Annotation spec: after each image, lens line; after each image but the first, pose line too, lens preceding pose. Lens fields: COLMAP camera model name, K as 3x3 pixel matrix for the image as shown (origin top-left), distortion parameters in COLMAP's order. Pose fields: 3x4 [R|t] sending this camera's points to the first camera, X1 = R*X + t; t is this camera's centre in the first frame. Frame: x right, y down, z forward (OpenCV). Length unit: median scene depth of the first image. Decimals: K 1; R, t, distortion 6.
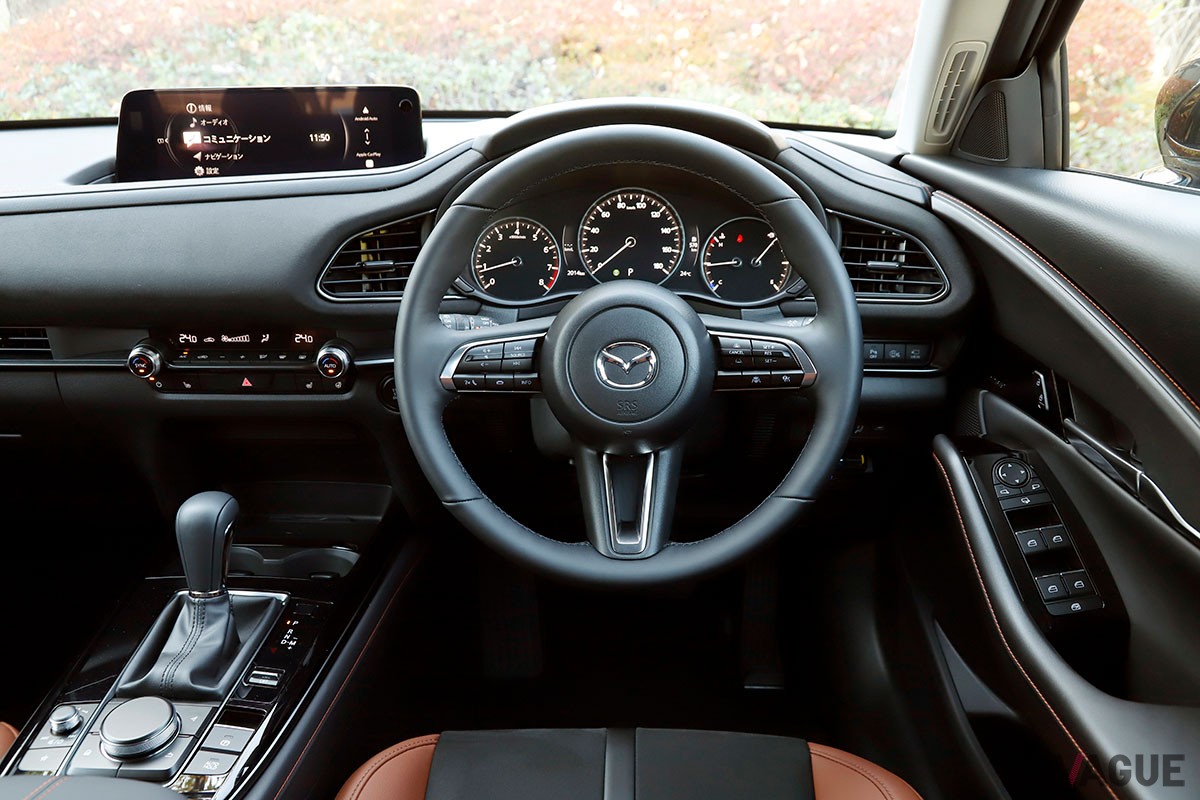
lens RADIAL K [[956.8, 0, 599.1], [0, 956.8, 400.6], [0, 0, 1]] dist [0.006546, 0.001033]
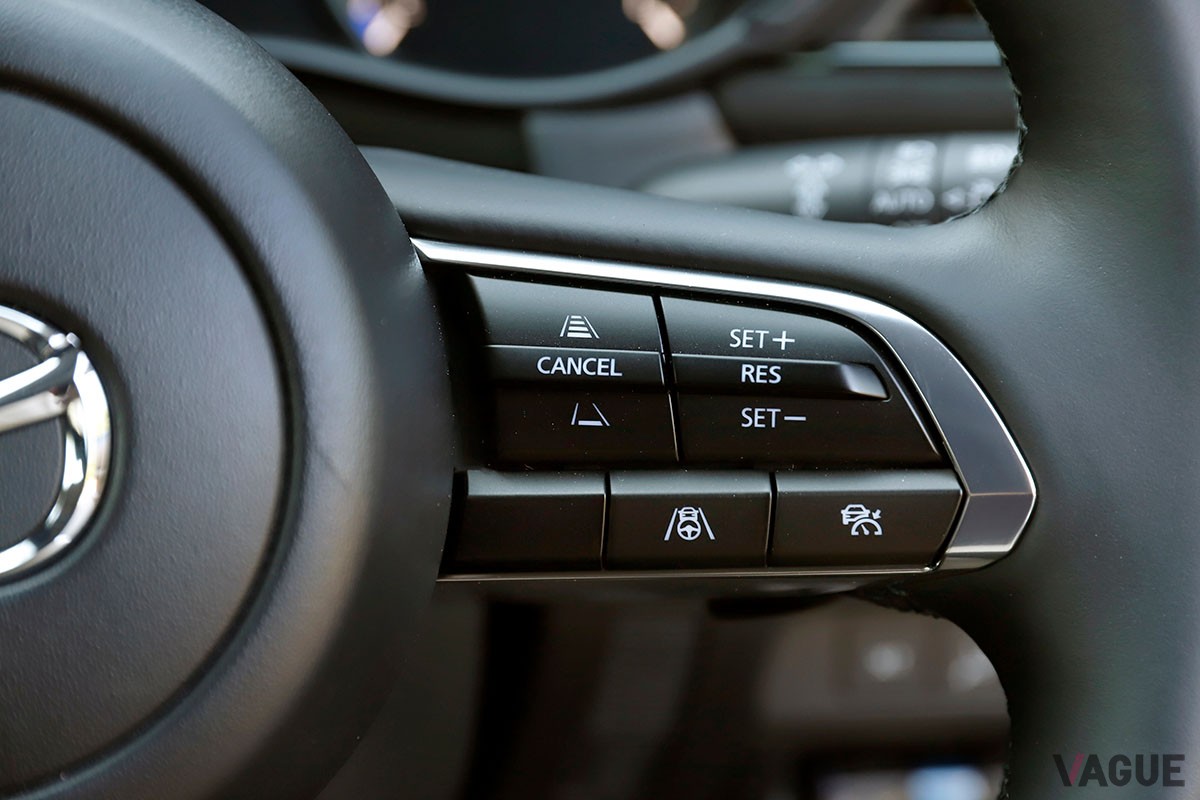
lens RADIAL K [[3652.1, 0, 601.1], [0, 3652.1, 398.8], [0, 0, 1]] dist [0.755017, 0.000000]
pose [[0.981669, 0.001427, 0.190588, 0.020529], [0.002577, 0.999781, -0.020761, -0.030716], [-0.190576, 0.020872, 0.981451, 0.344332]]
